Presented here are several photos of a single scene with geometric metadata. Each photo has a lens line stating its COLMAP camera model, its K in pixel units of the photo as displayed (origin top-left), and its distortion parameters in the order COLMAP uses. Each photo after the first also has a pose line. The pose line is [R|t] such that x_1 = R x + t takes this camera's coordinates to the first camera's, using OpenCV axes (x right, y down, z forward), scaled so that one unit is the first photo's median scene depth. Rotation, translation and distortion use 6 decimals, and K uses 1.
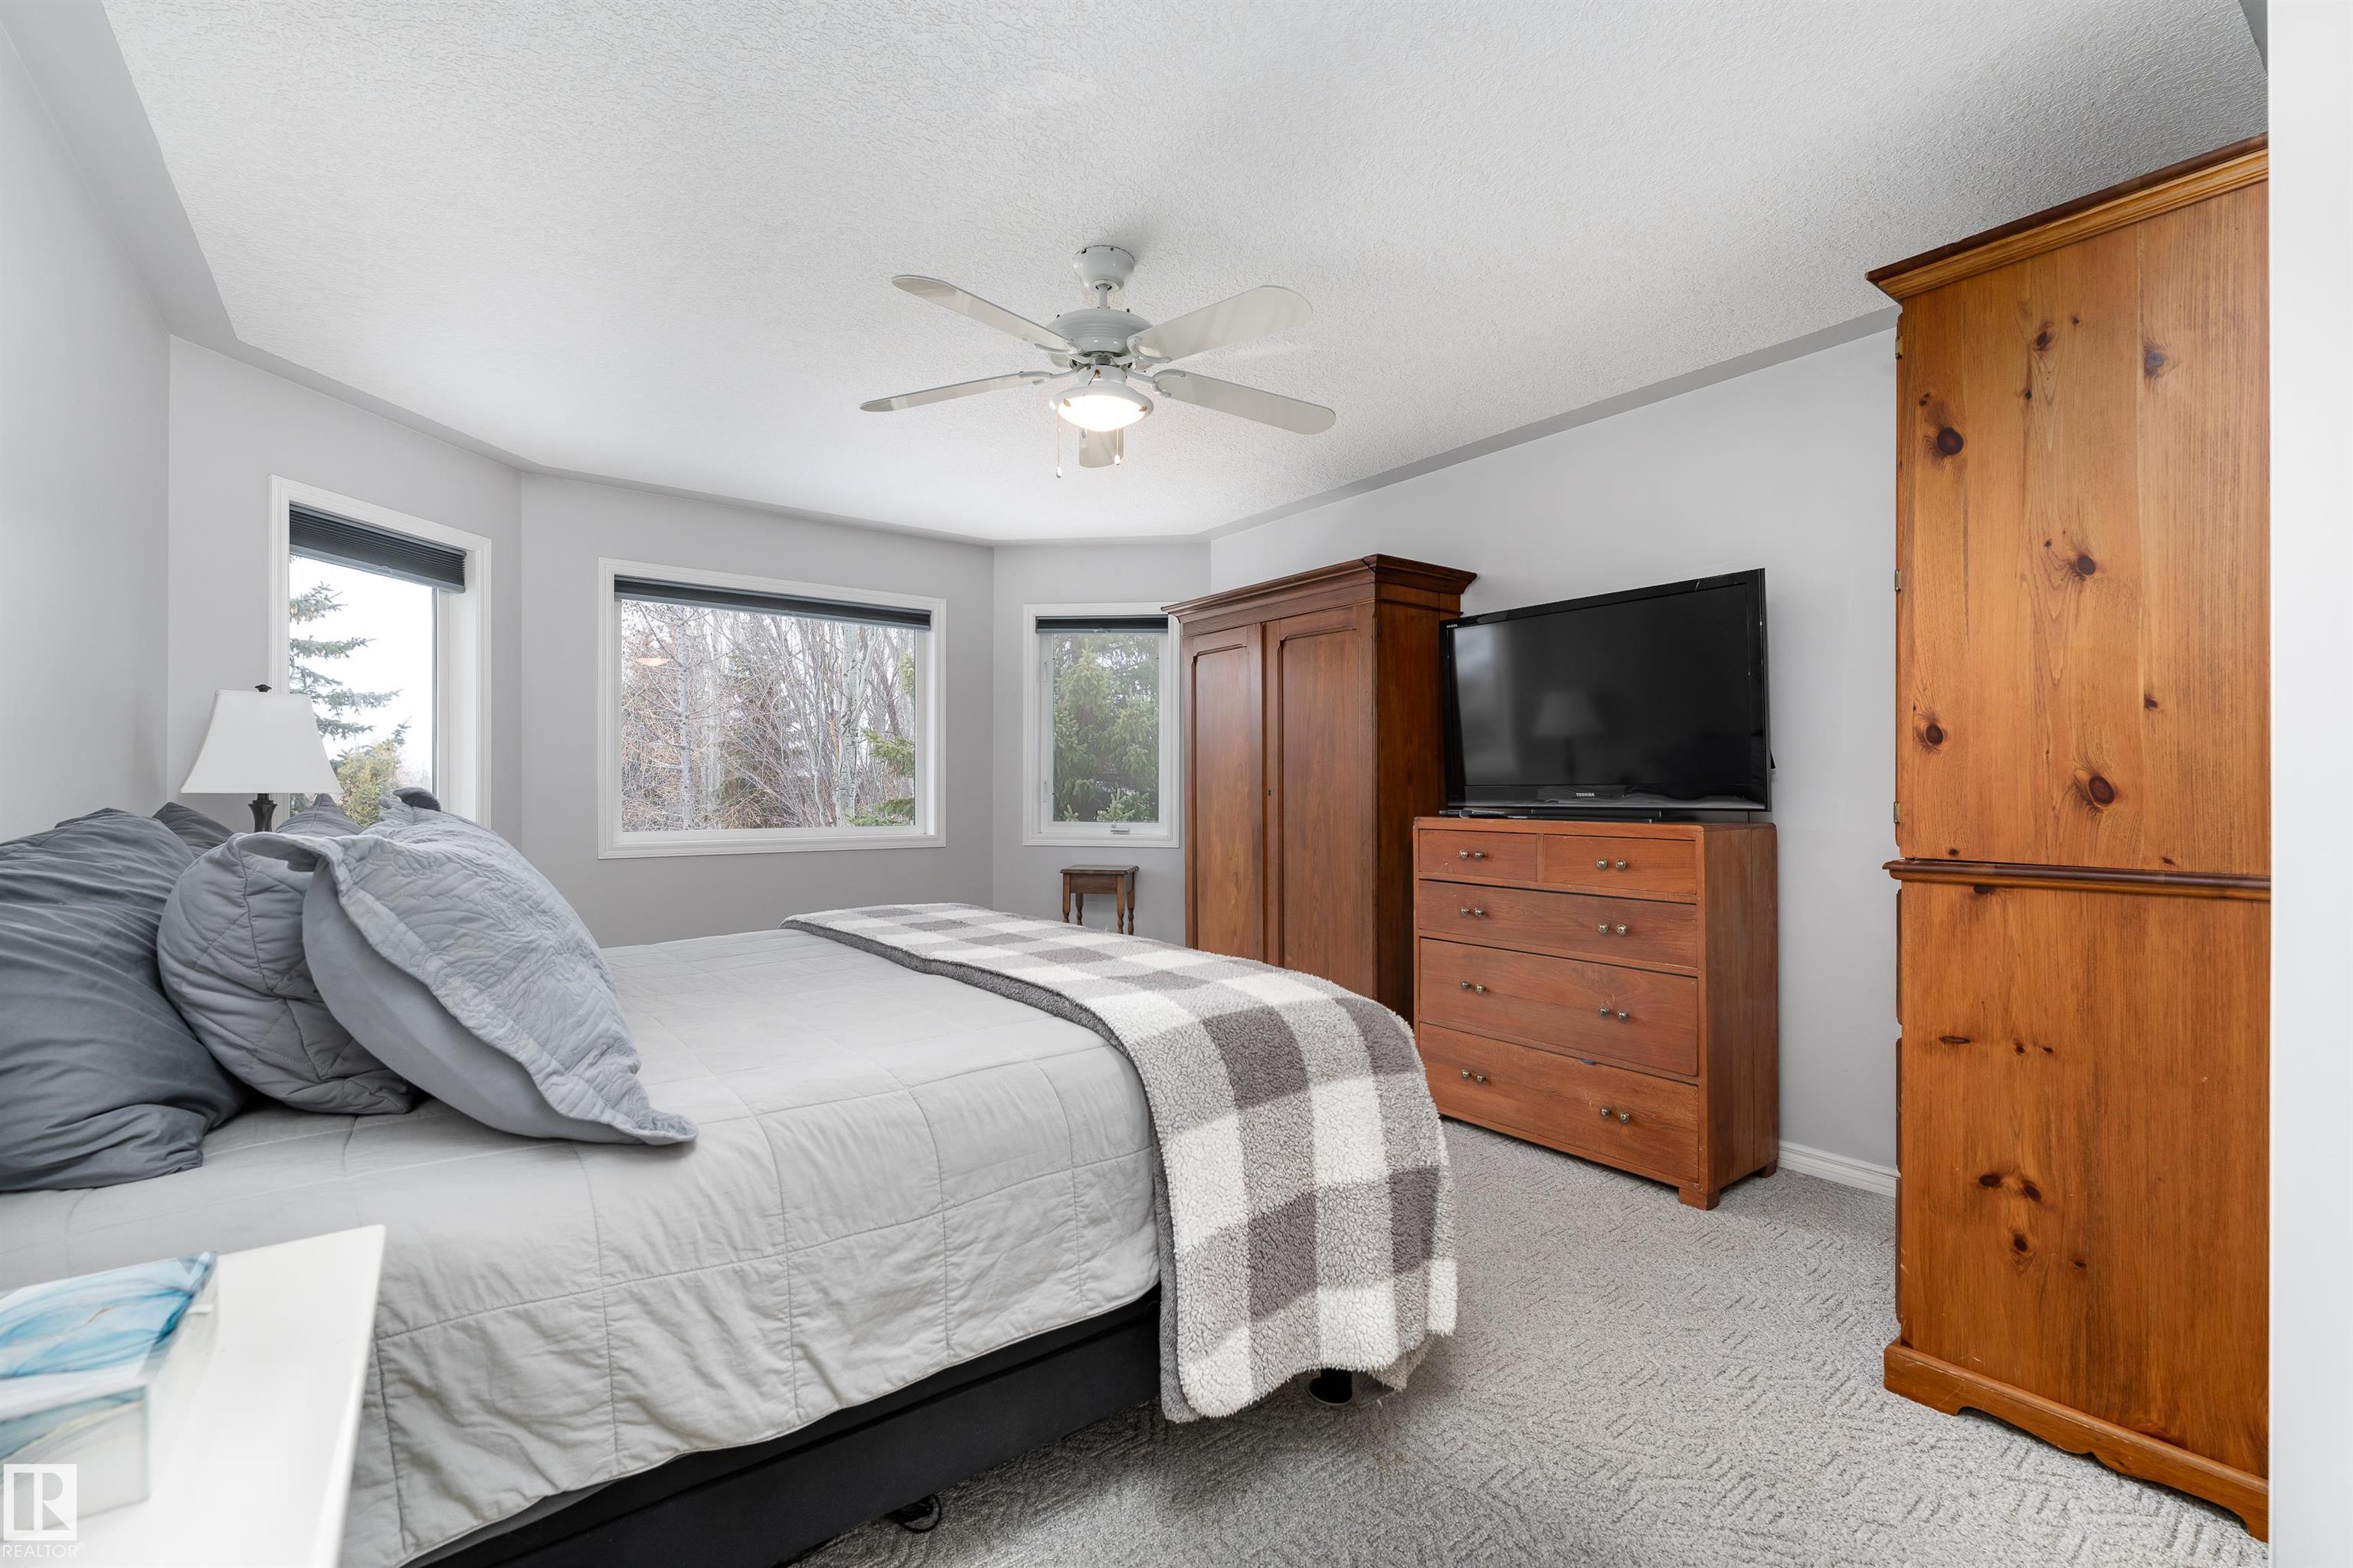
lens RADIAL K [[999.6, 0, 1168.7], [0, 999.6, 791.6], [0, 0, 1]] dist [-0.006207, 0.001632]
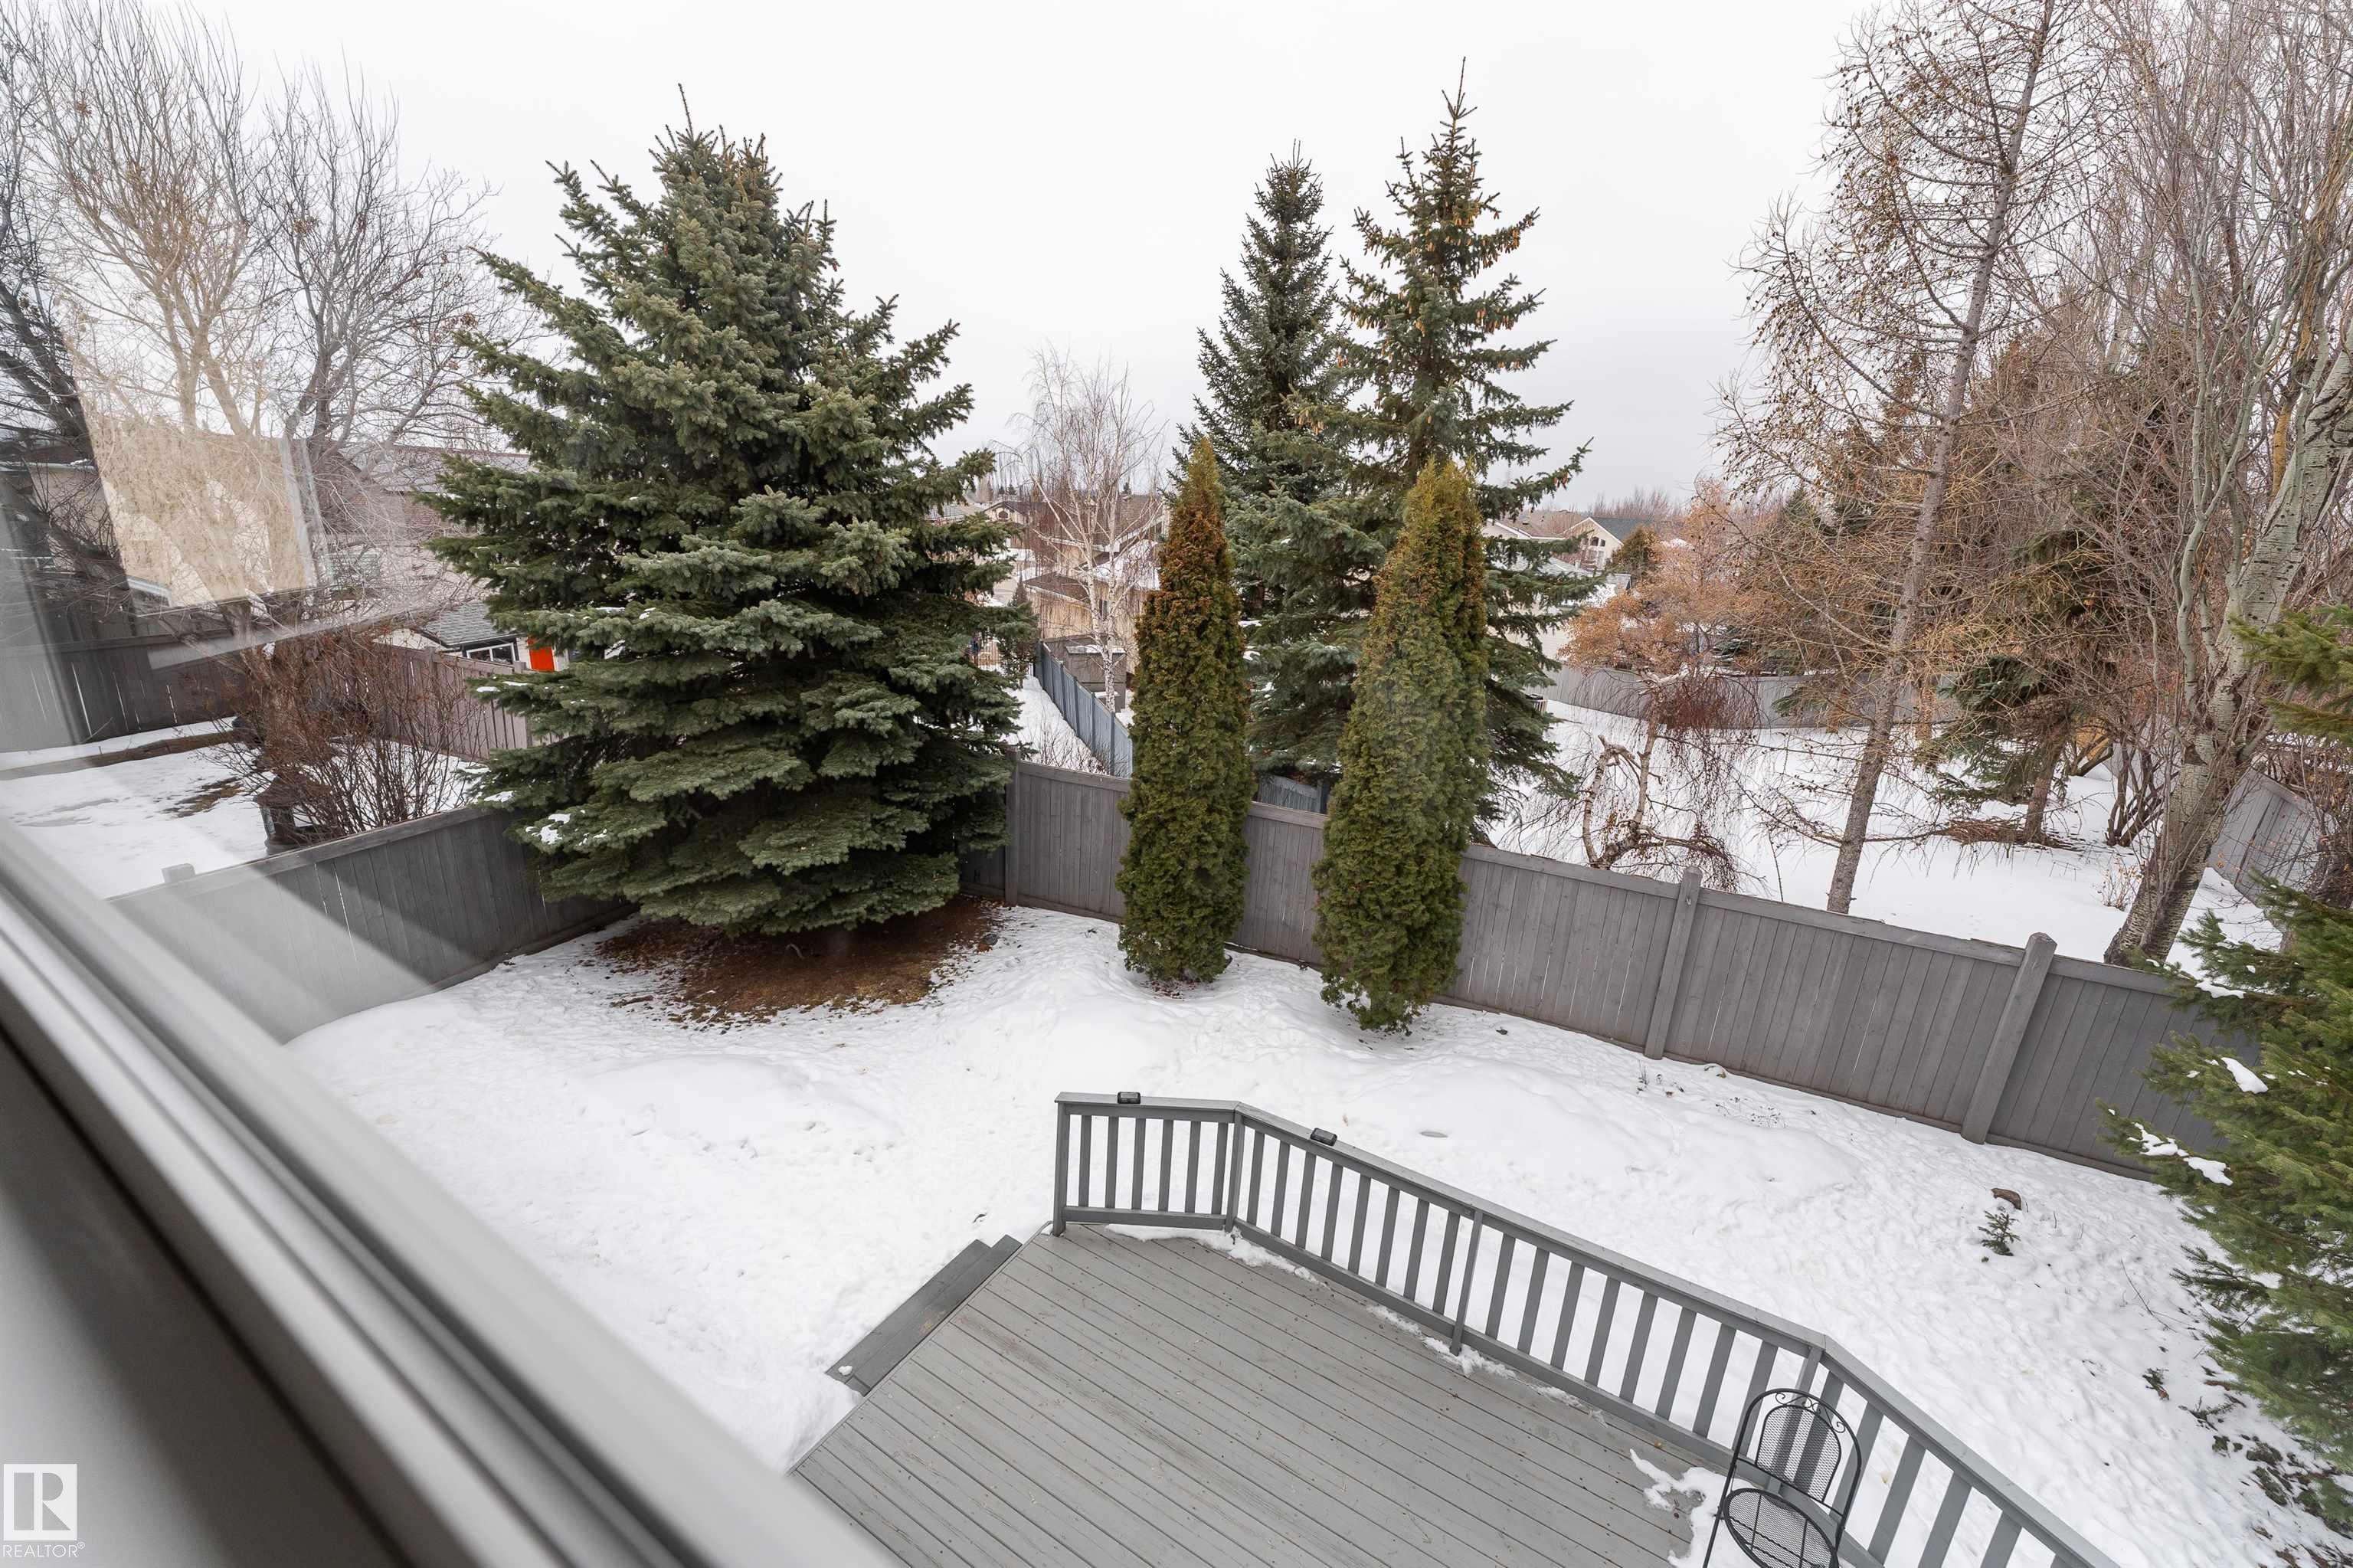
lens RADIAL K [[941.2, 0, 1166.3], [0, 941.2, 776.3], [0, 0, 1]] dist [0.001032, -0.000852]
pose [[0.369811, 0.280258, -0.885830, -0.434351], [-0.052946, 0.958229, 0.281060, -0.018091], [0.927597, -0.057038, 0.369202, 1.593190]]
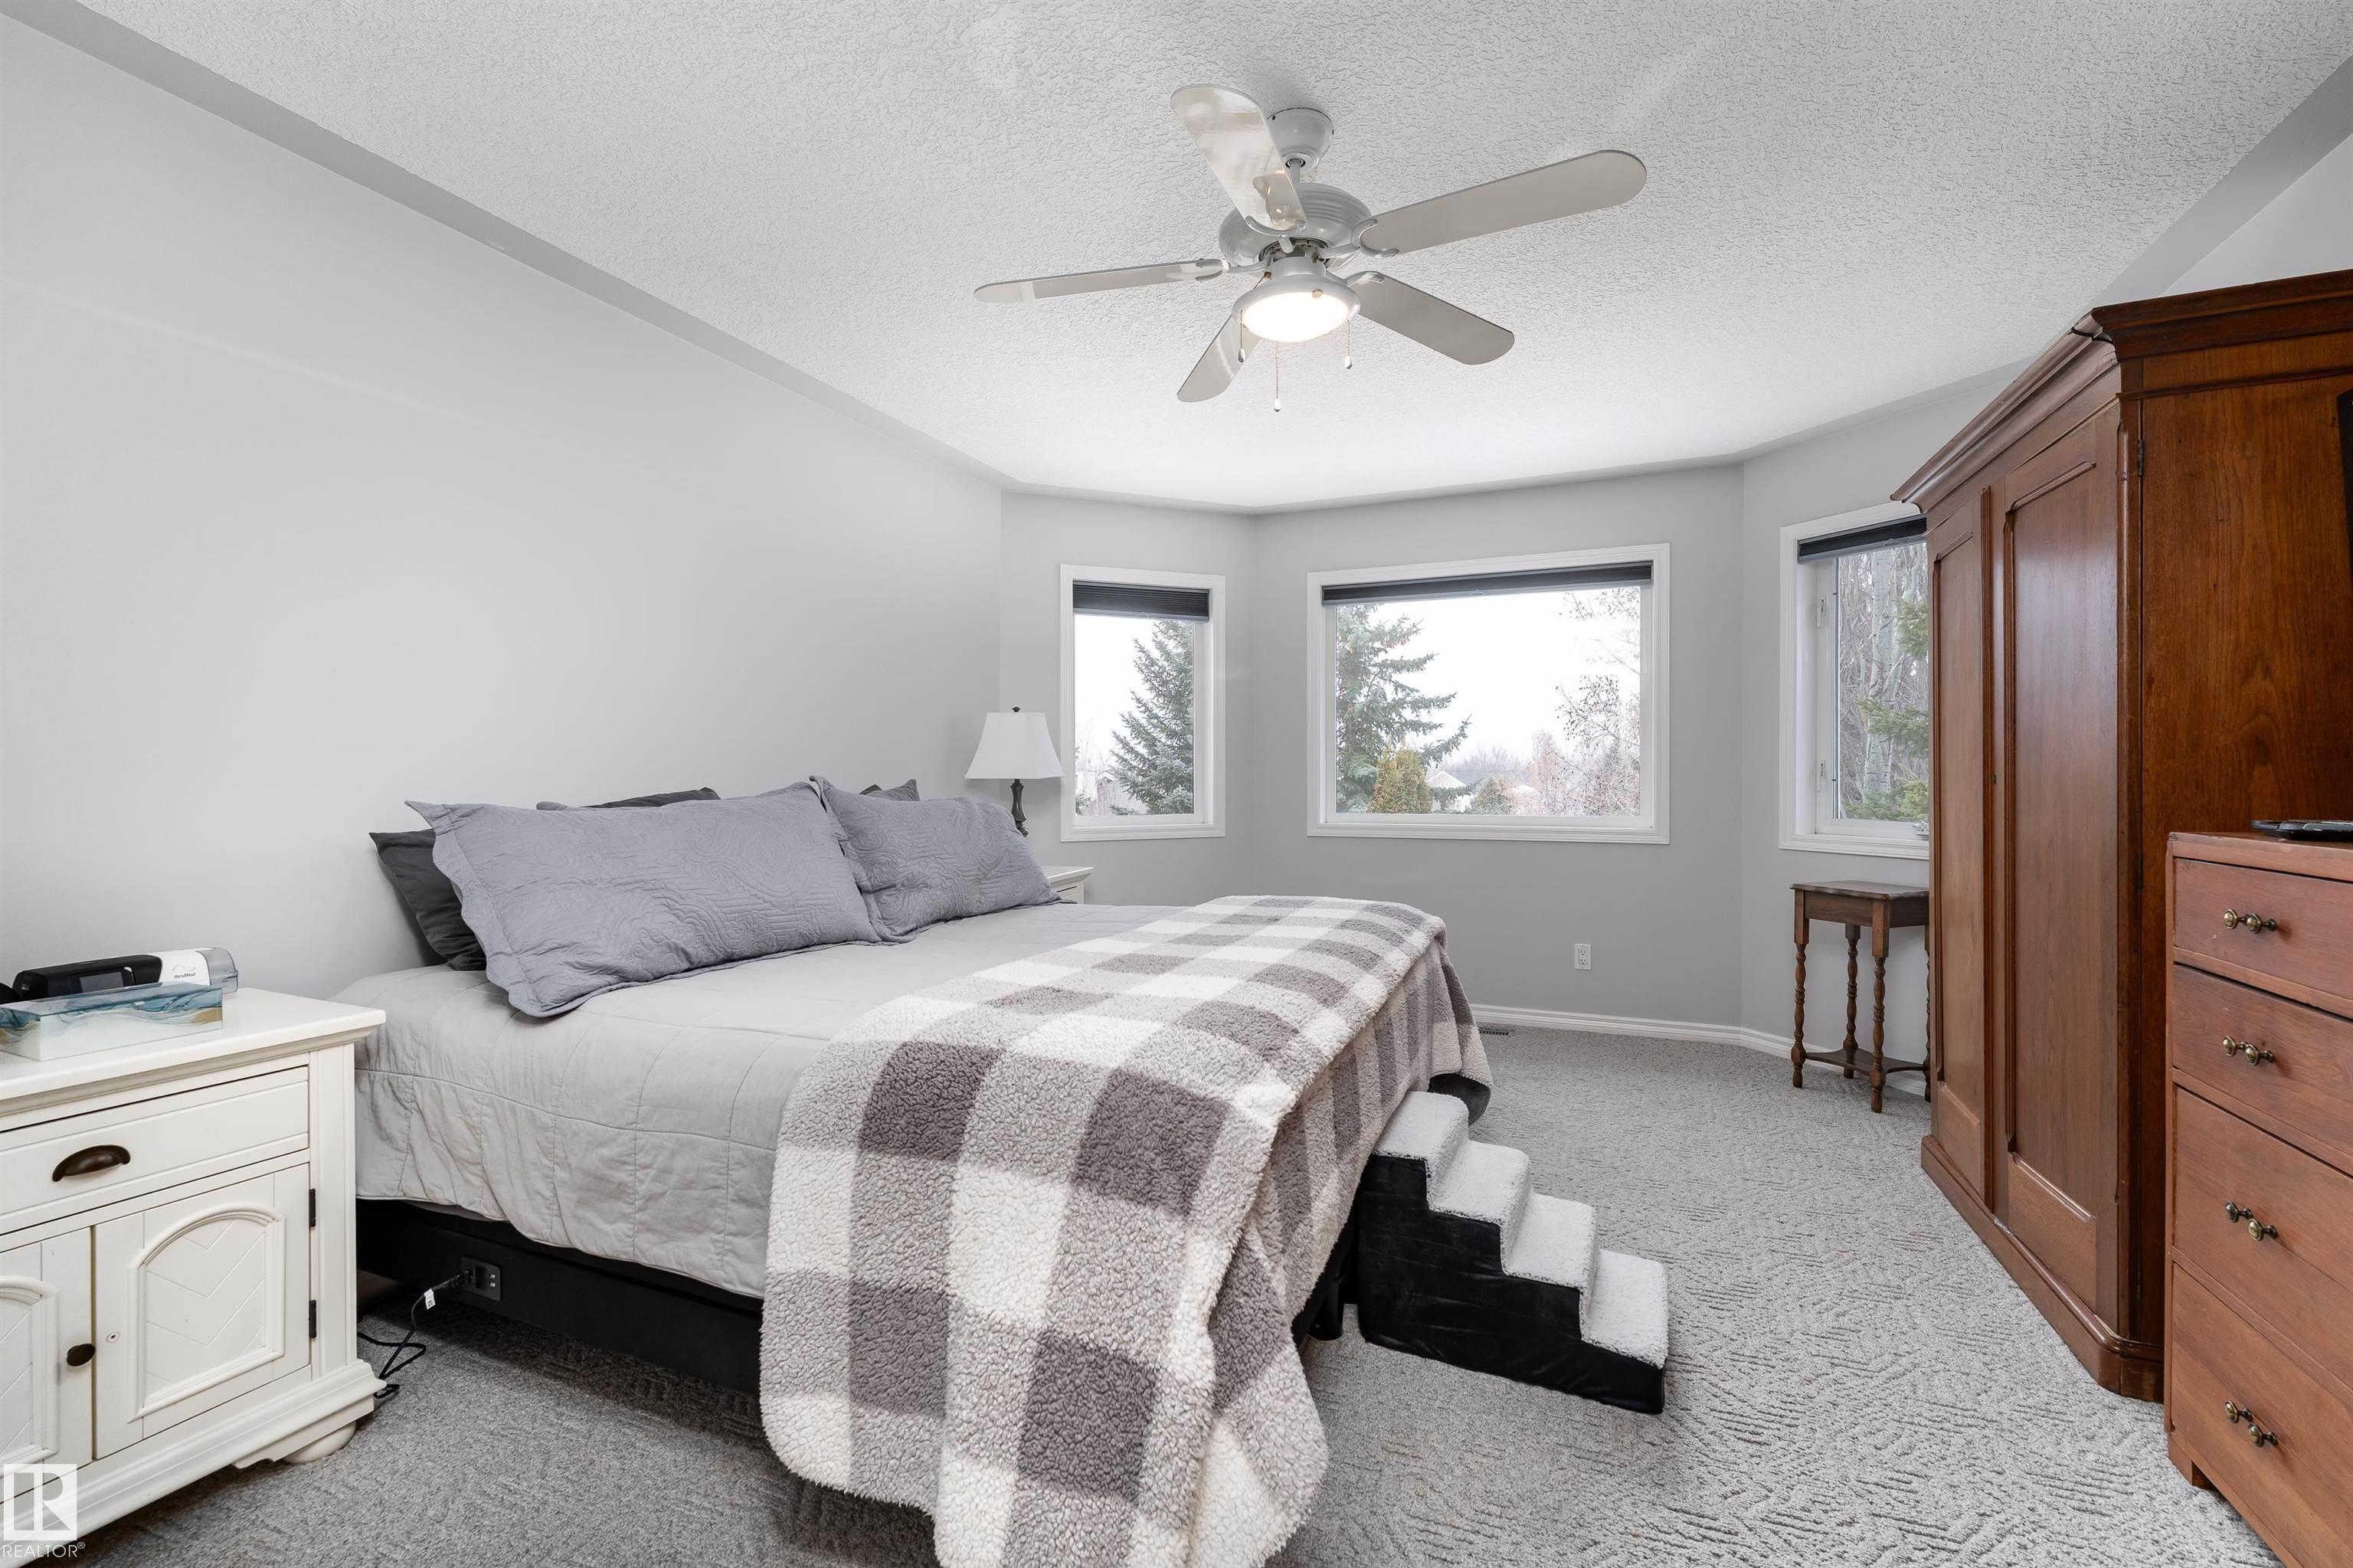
lens RADIAL K [[999.6, 0, 1174.6], [0, 999.6, 781.0], [0, 0, 1]] dist [-0.006207, 0.001632]
pose [[0.507777, 0.003195, -0.861483, 0.447824], [0.000737, 0.999991, 0.004143, -0.001266], [0.861488, -0.002738, 0.507770, 0.376547]]
